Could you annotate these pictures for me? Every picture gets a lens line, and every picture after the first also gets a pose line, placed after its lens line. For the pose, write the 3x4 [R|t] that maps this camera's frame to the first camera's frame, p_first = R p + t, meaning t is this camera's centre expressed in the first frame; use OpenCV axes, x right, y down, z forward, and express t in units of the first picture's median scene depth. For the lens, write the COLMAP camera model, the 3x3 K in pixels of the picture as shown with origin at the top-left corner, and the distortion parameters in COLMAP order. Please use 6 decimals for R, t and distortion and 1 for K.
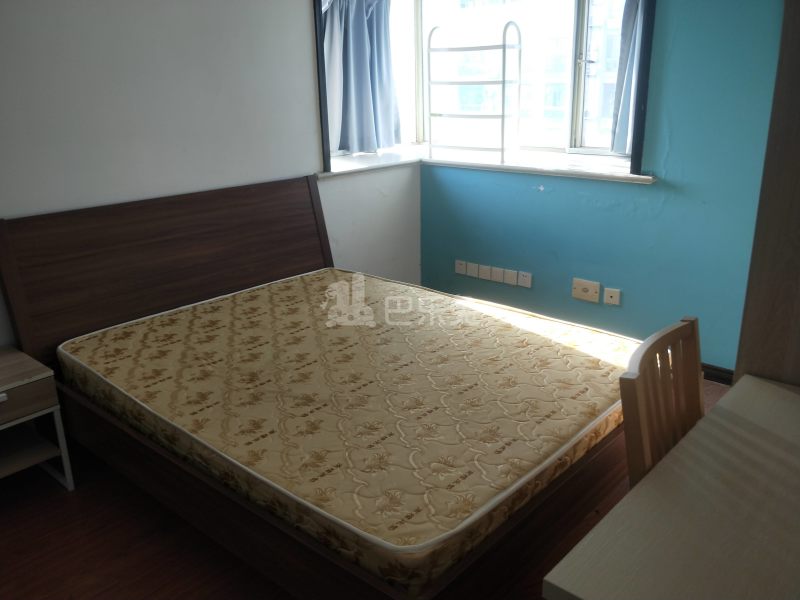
lens RADIAL K [[661.4, 0, 400.4], [0, 661.4, 299.8], [0, 0, 1]] dist [0.028360, -0.040856]
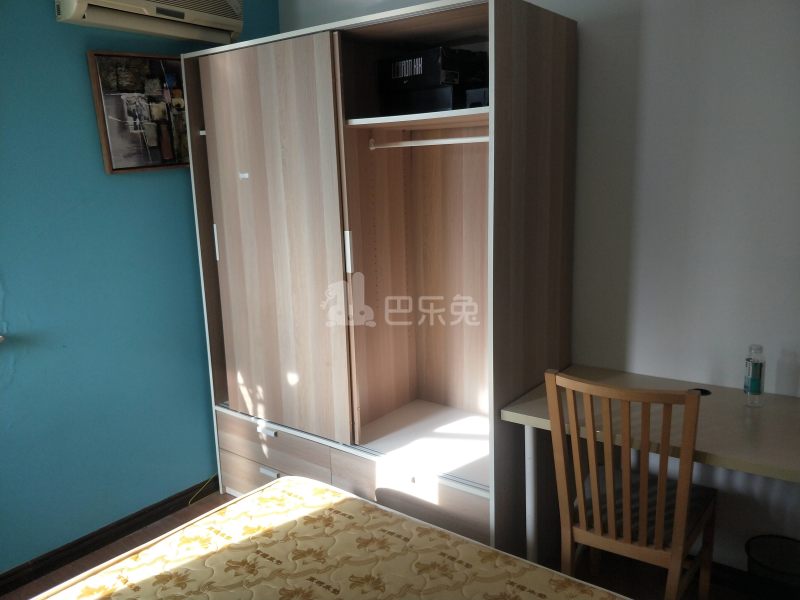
lens RADIAL K [[661.4, 0, 400.3], [0, 661.4, 301.3], [0, 0, 1]] dist [0.028360, -0.040856]
pose [[-0.074843, -0.168578, 0.982843, -0.460737], [0.342109, 0.921449, 0.184099, -0.258697], [-0.936675, 0.350018, -0.011292, 0.751056]]
